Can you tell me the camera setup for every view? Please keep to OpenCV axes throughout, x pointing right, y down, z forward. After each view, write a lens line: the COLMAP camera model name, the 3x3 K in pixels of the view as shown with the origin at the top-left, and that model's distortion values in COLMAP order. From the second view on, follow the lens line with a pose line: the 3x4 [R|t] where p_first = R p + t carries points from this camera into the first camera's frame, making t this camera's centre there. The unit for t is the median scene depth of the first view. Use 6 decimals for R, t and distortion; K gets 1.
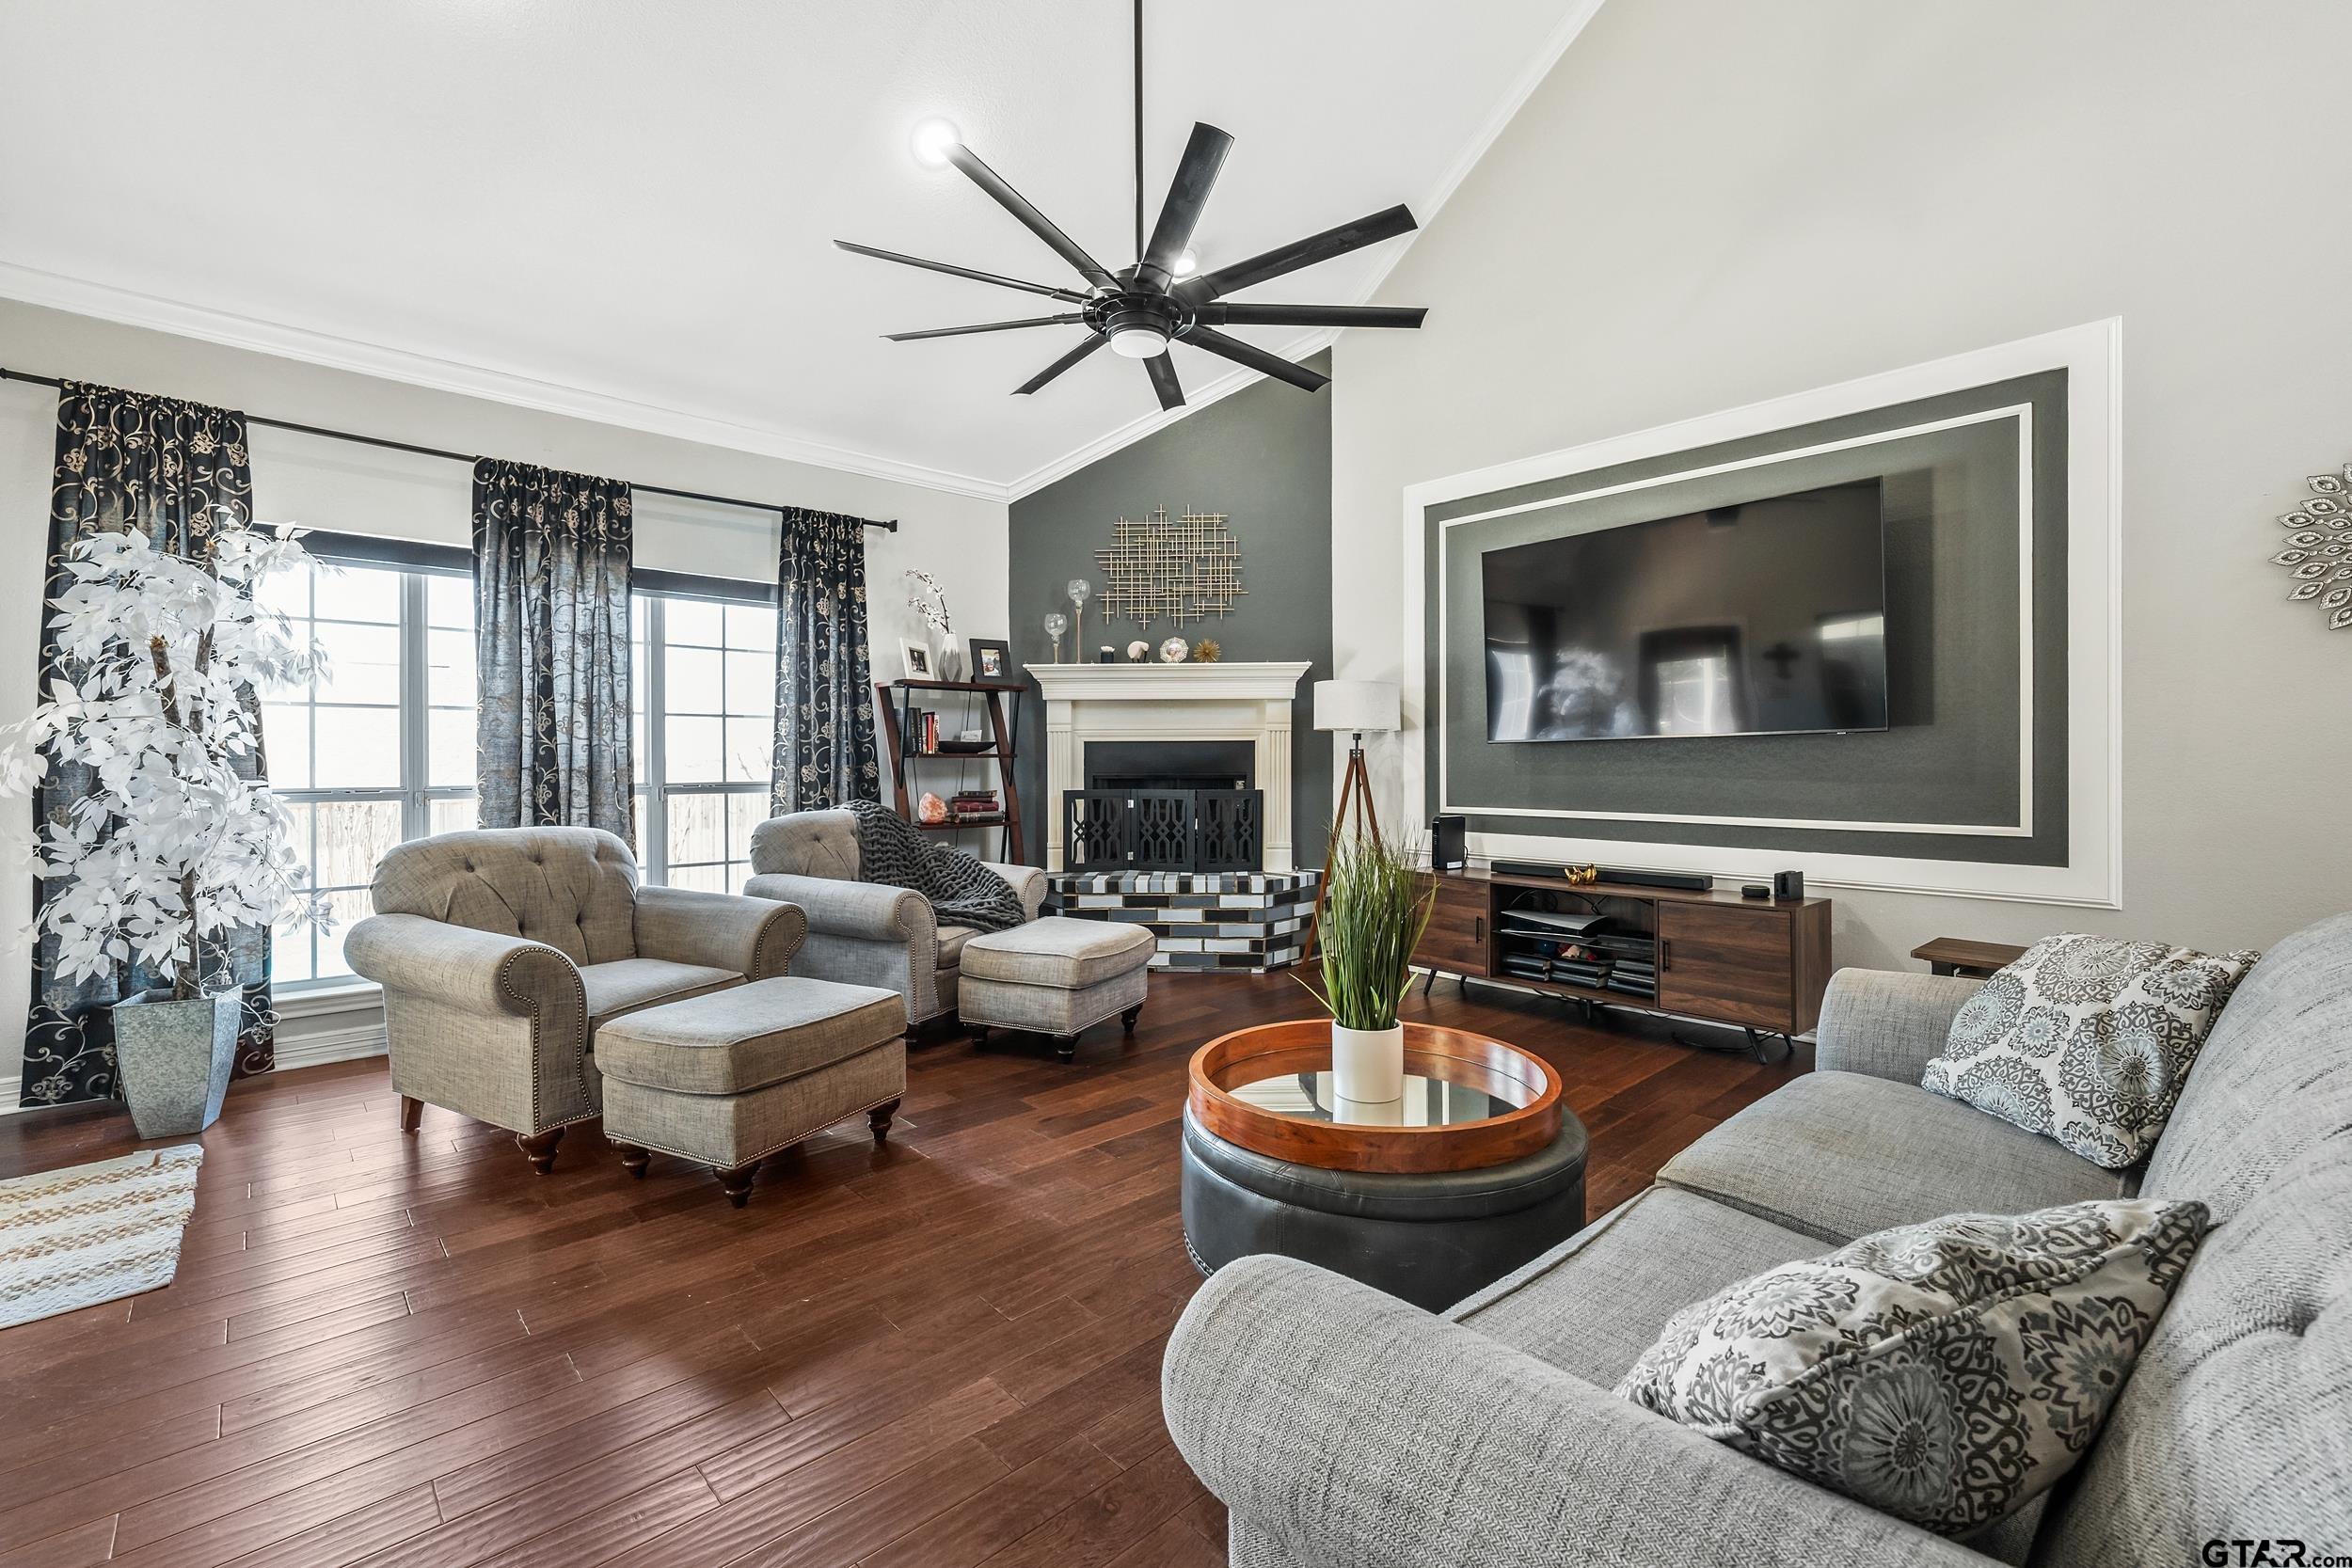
lens RADIAL K [[994.3, 0, 1183.8], [0, 994.3, 761.6], [0, 0, 1]] dist [-0.000641, -0.000146]
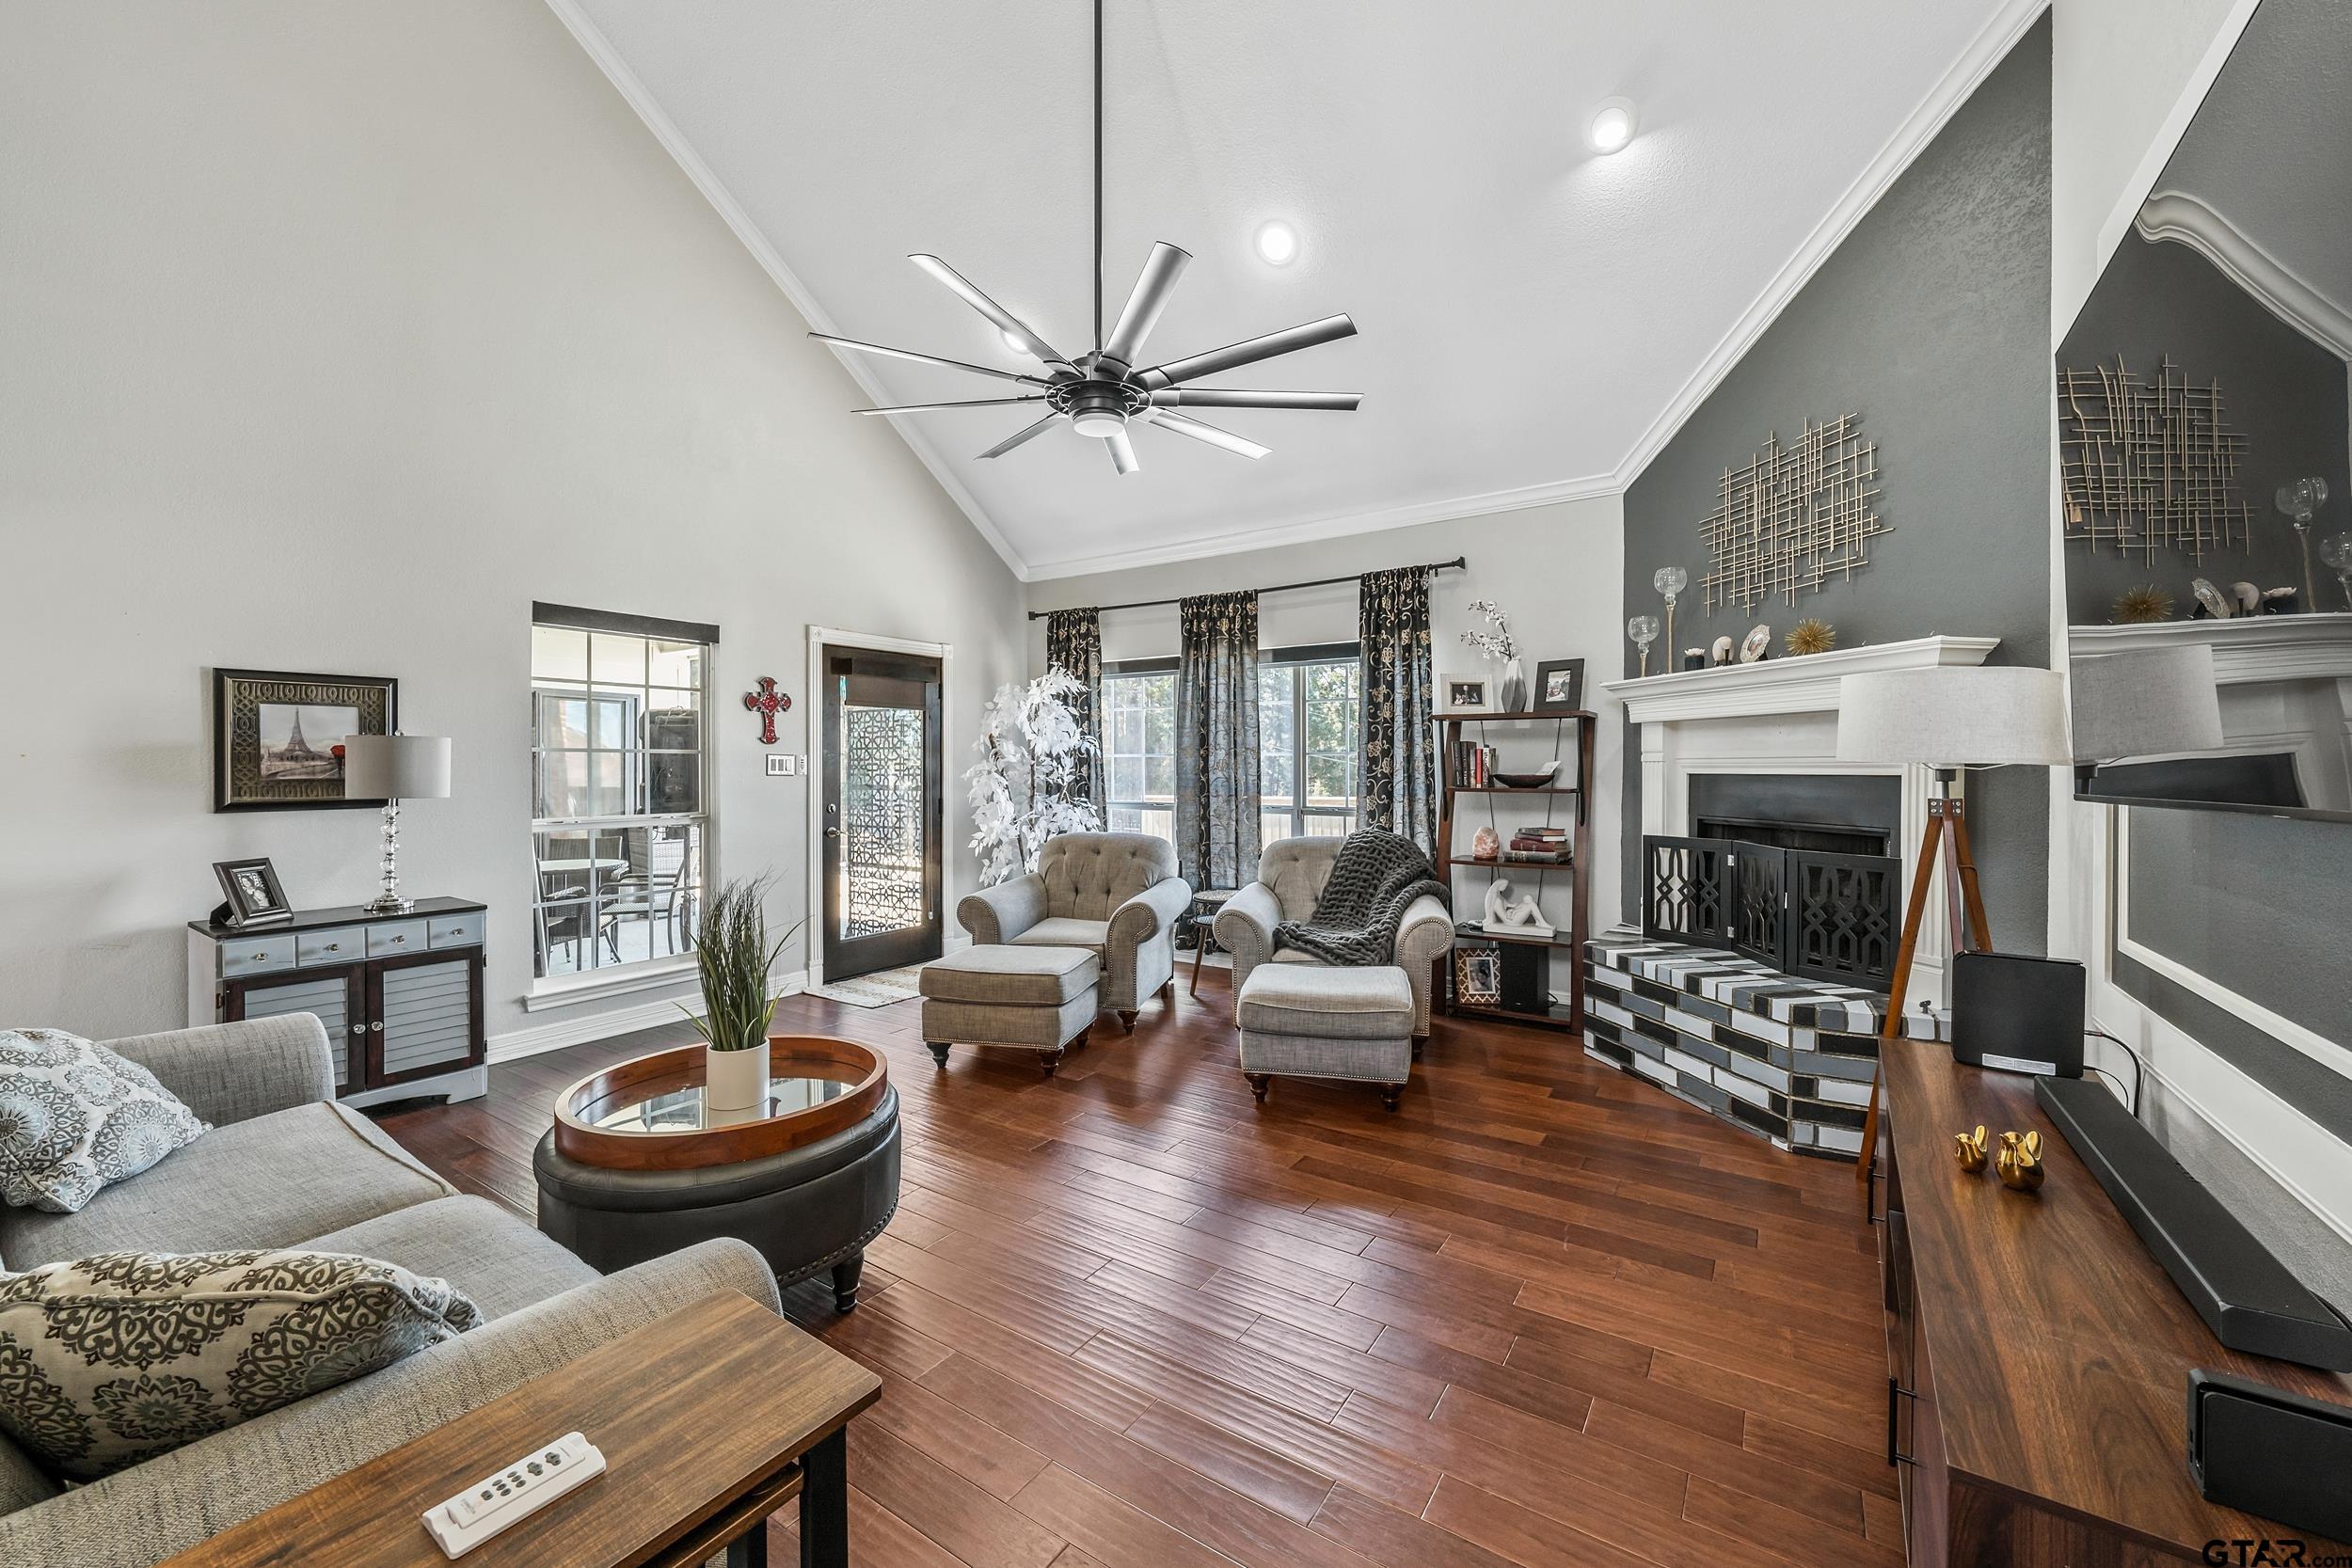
lens RADIAL K [[919.3, 0, 1176.4], [0, 919.3, 776.3], [0, 0, 1]] dist [-0.001038, 0.000082]
pose [[0.225917, 0.012657, -0.974064, 0.552998], [-0.001578, 0.999919, 0.012627, -0.029617], [0.974145, -0.001316, 0.225919, 0.495975]]
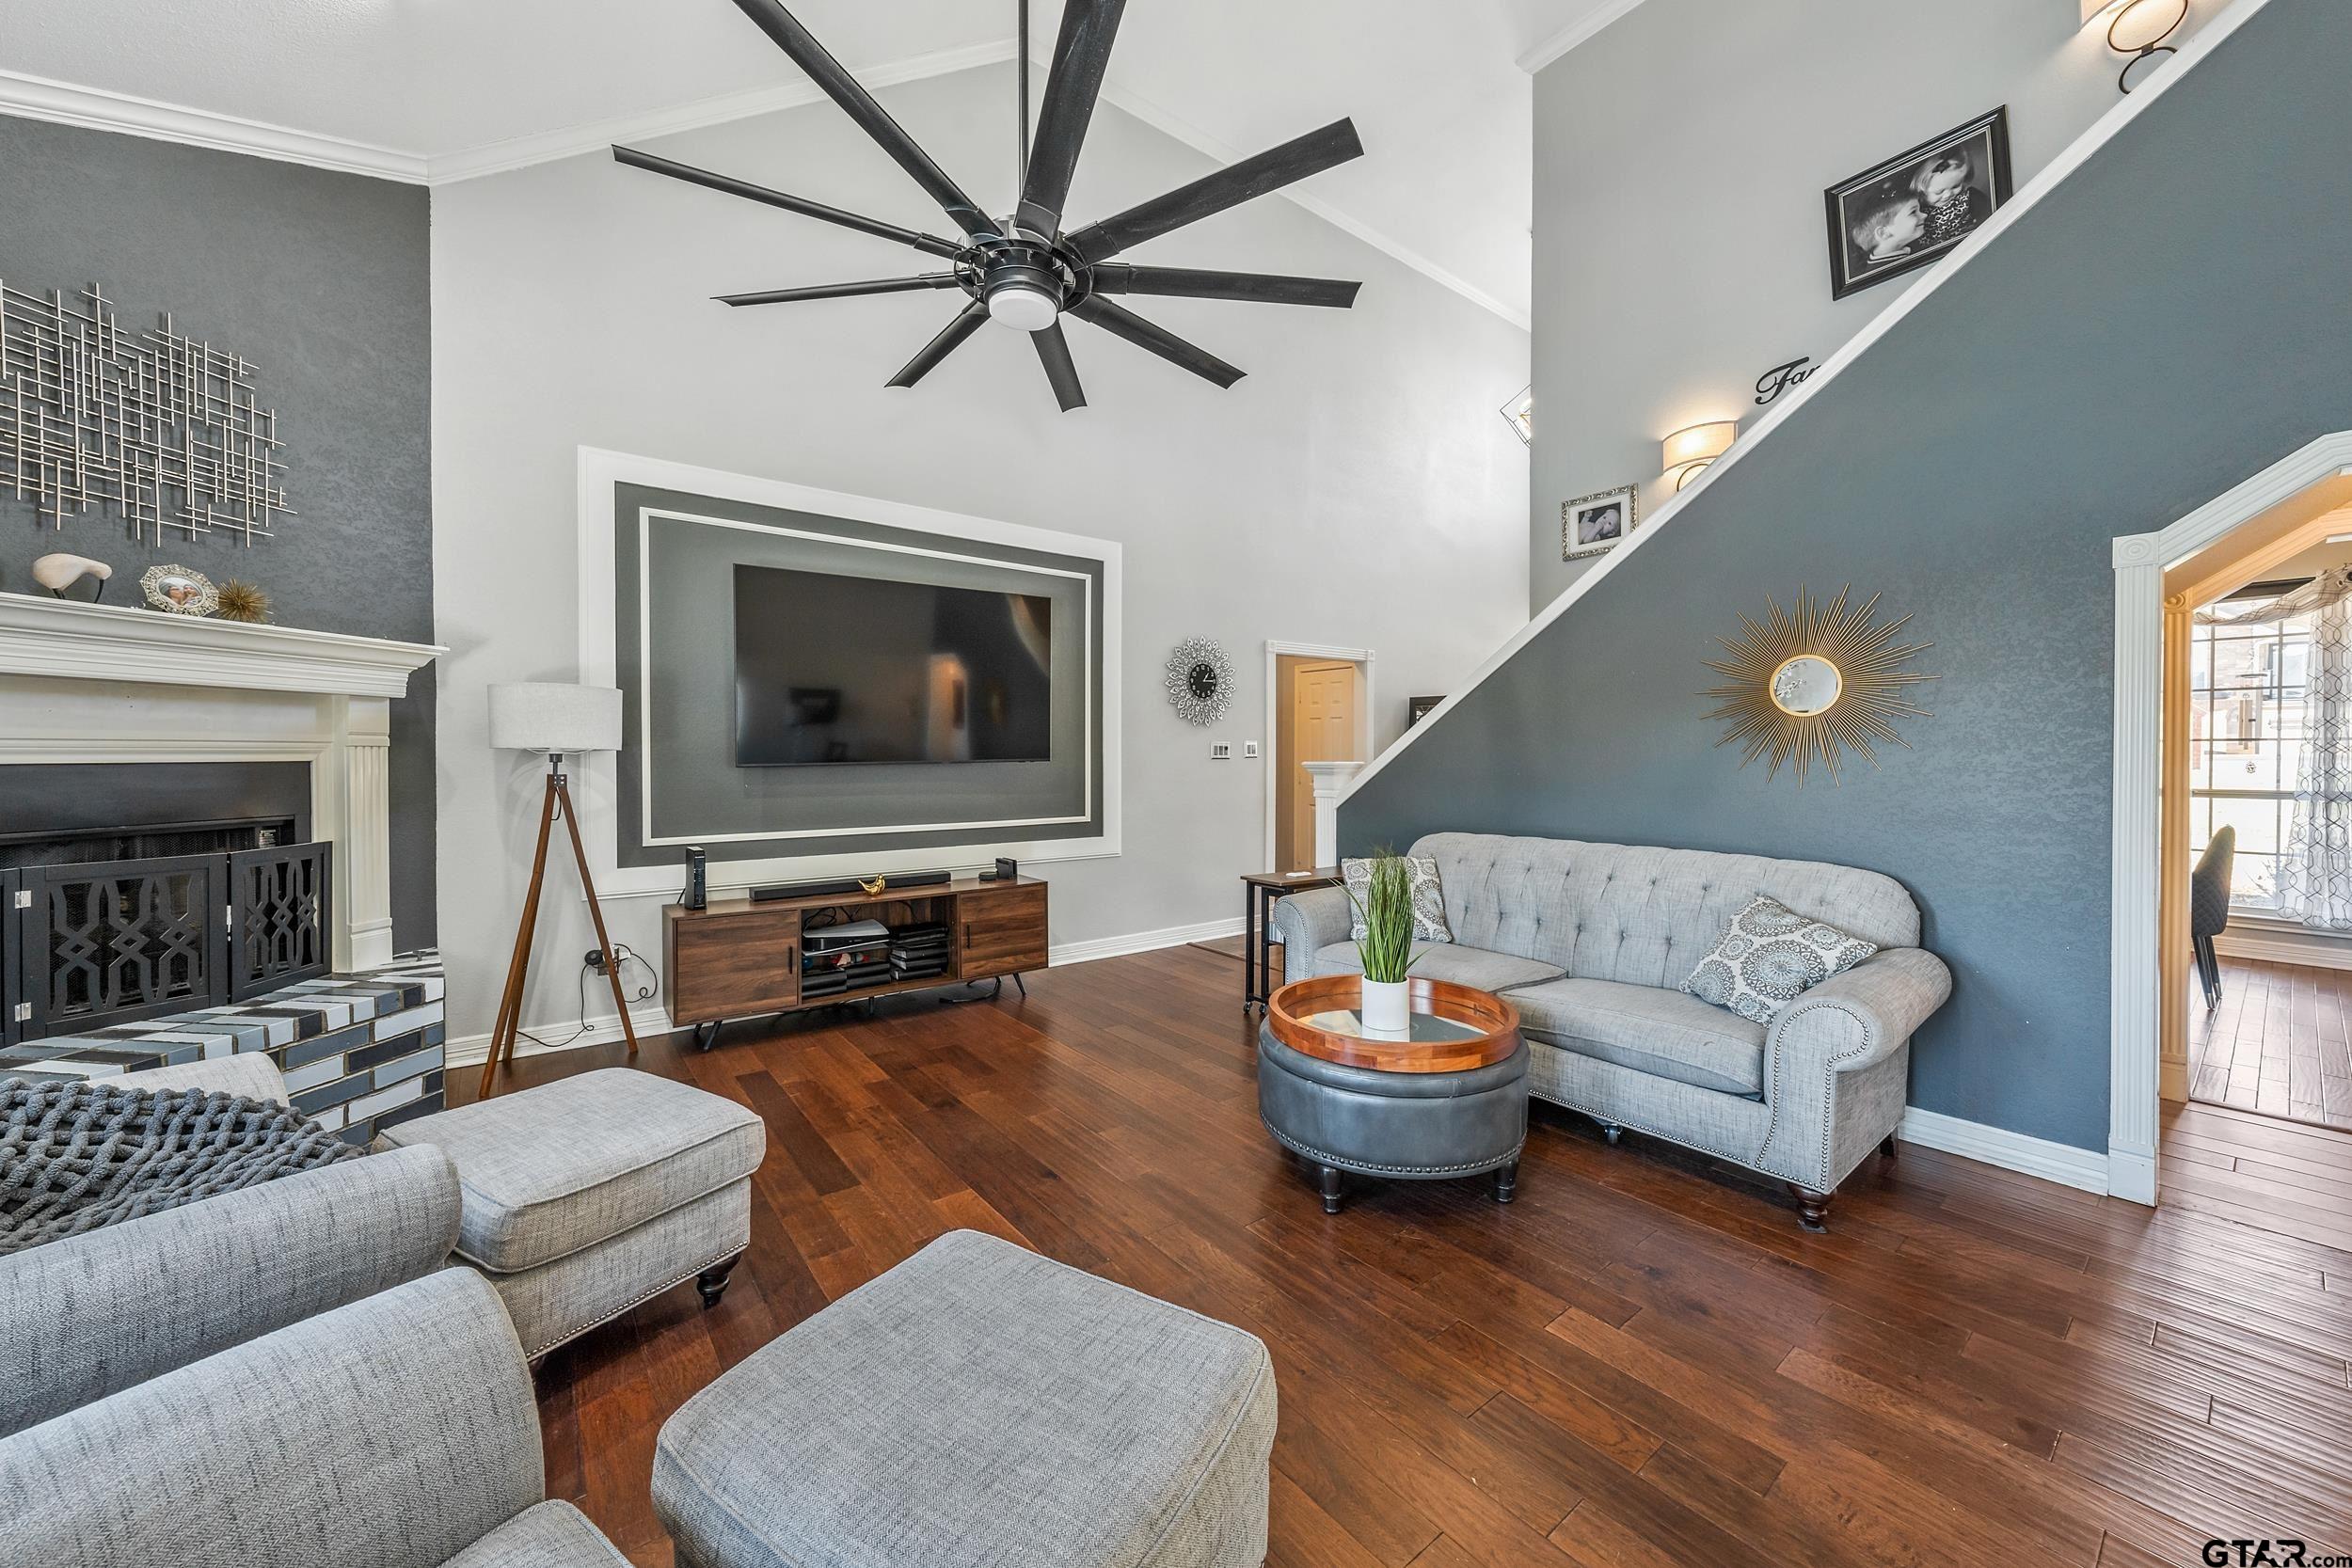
lens RADIAL K [[871.8, 0, 1170.0], [0, 871.8, 763.9], [0, 0, 1]] dist [0.000955, 0.000070]
pose [[0.092804, -0.009098, 0.995643, -0.445414], [-0.000156, 0.999958, 0.009152, -0.026476], [-0.995684, -0.001004, 0.092799, 0.470763]]
